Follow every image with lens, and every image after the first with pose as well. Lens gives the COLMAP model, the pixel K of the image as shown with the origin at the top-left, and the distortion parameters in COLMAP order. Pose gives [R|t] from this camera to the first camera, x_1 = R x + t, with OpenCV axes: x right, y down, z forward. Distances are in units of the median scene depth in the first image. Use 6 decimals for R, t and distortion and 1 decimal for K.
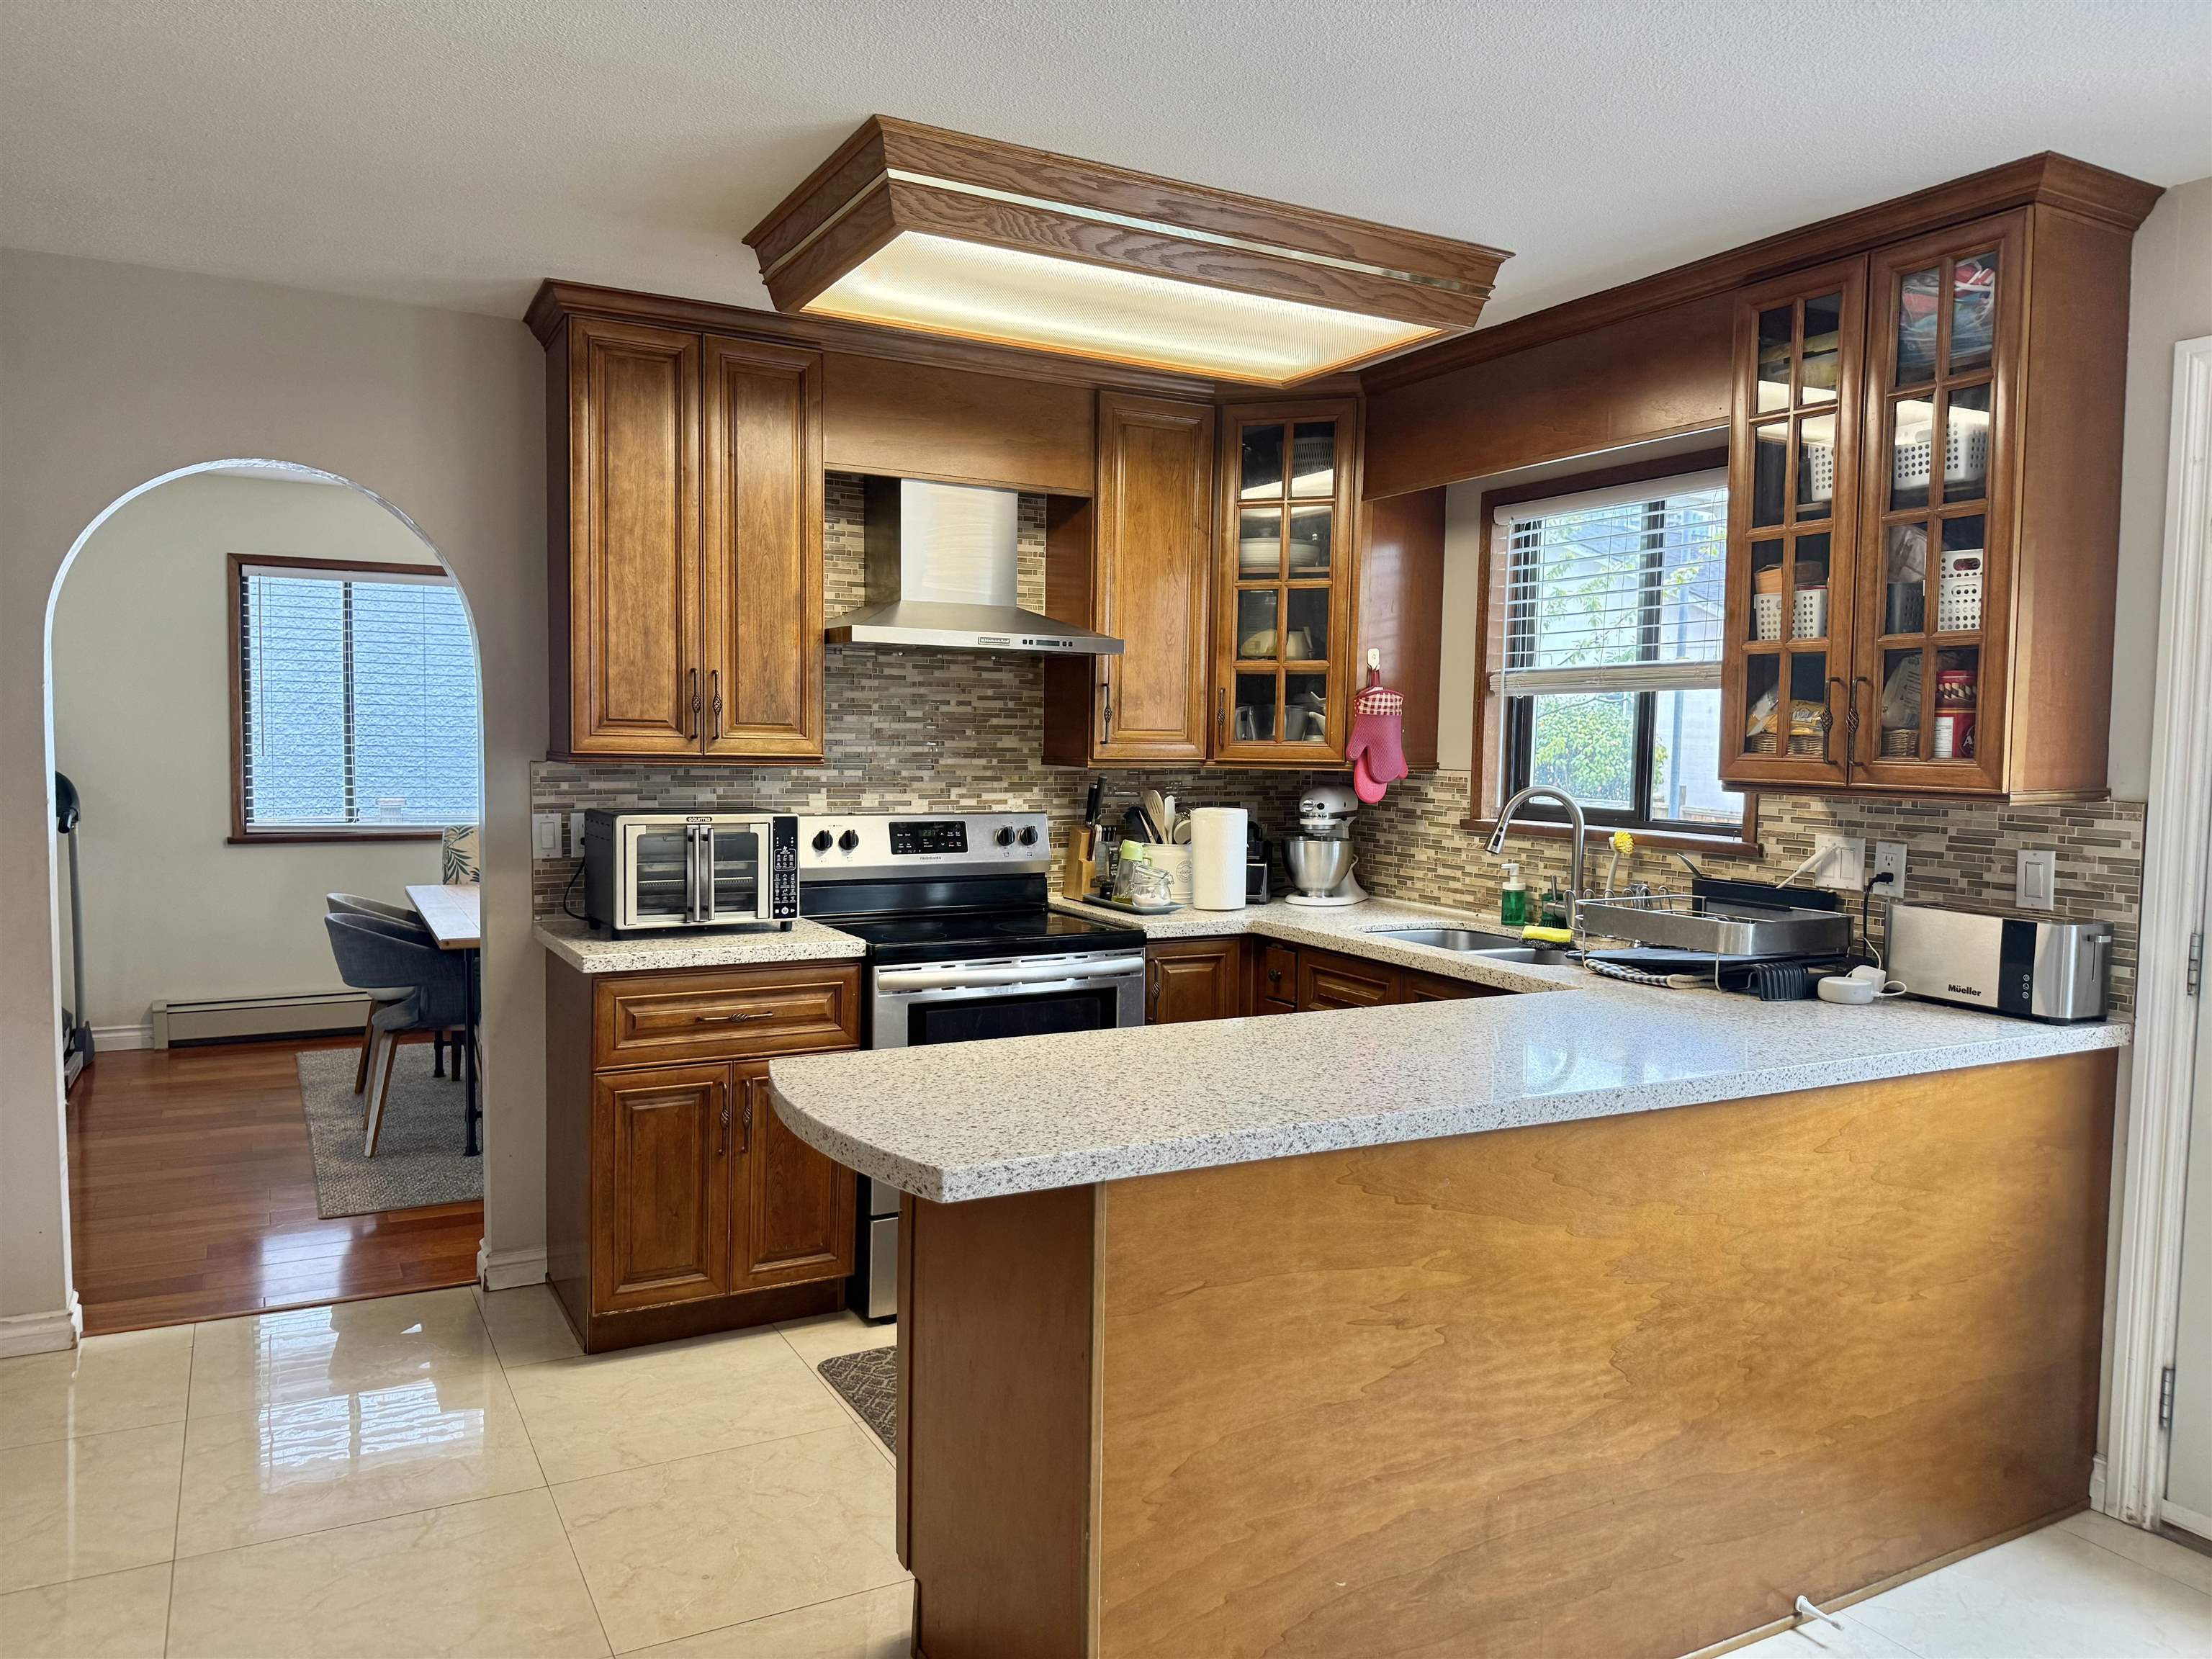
lens RADIAL K [[1534.3, 0, 1105.0], [0, 1534.3, 839.4], [0, 0, 1]] dist [0.173938, -0.339911]
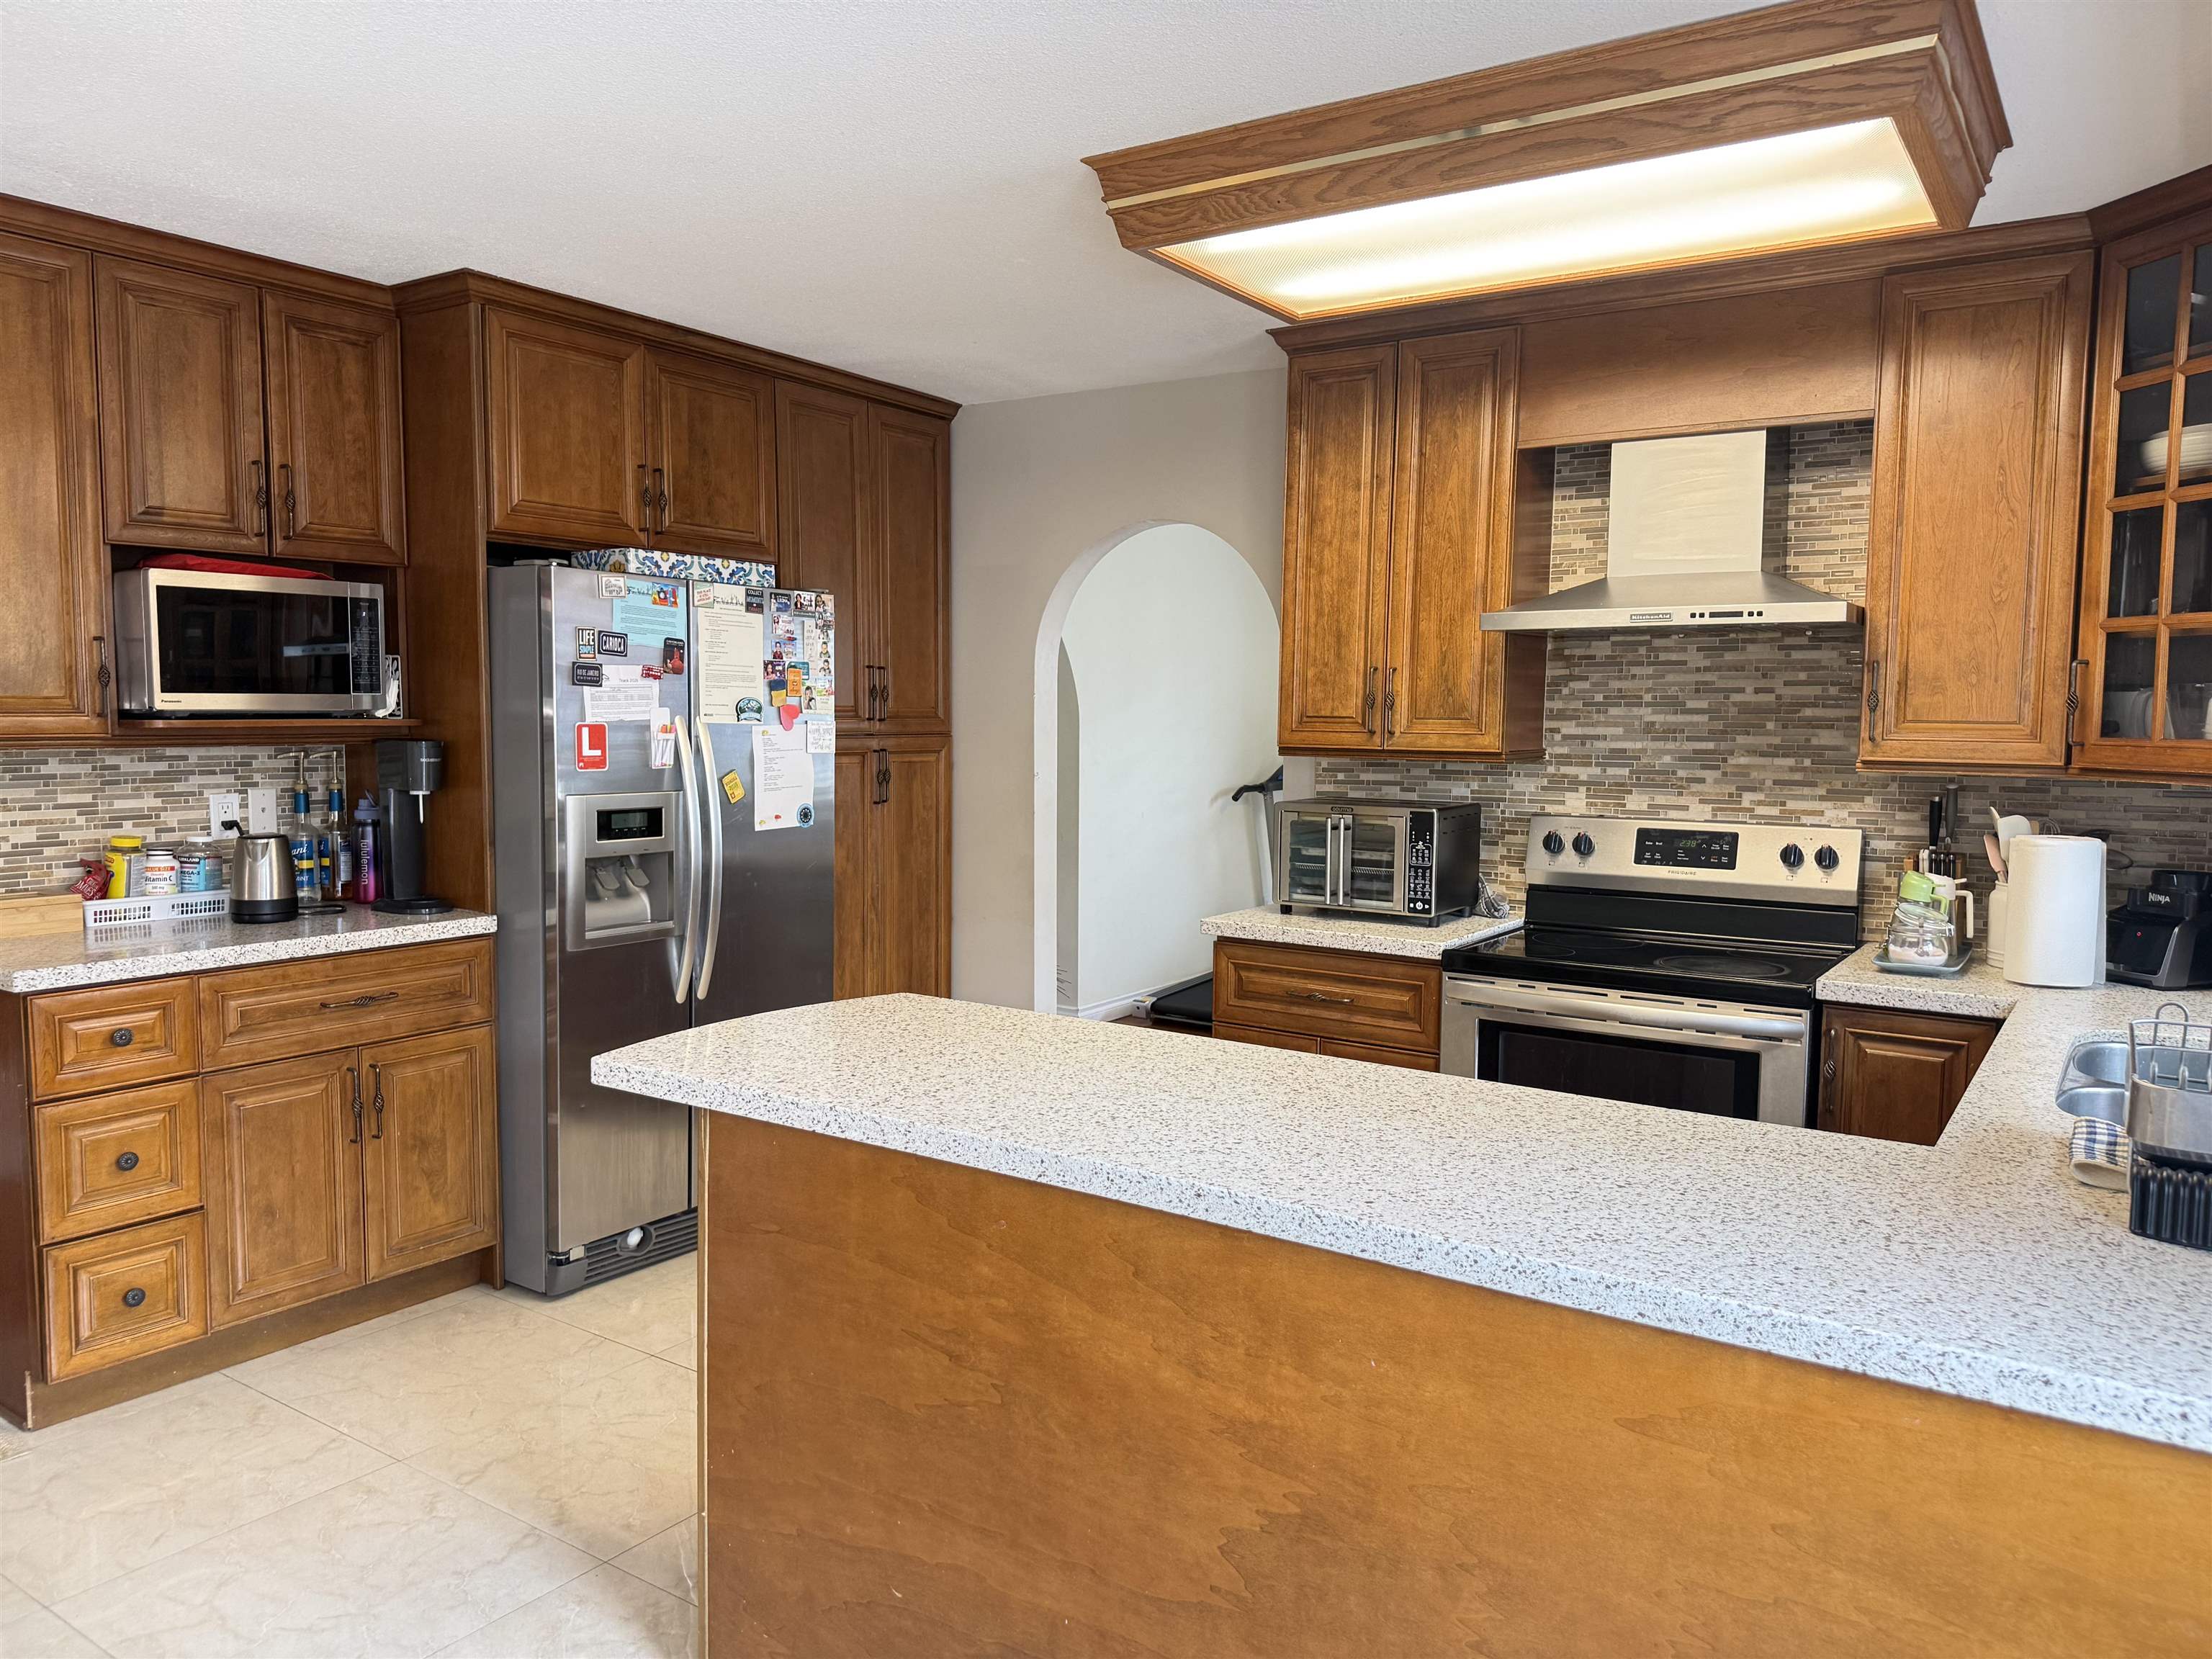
lens RADIAL K [[1534.3, 0, 1105.0], [0, 1534.3, 839.4], [0, 0, 1]] dist [0.173938, -0.339911]
pose [[0.459523, 0.065005, -0.885784, 0.510601], [-0.064077, 0.997146, 0.039936, -0.020585], [0.885851, 0.038407, 0.462377, 0.313965]]
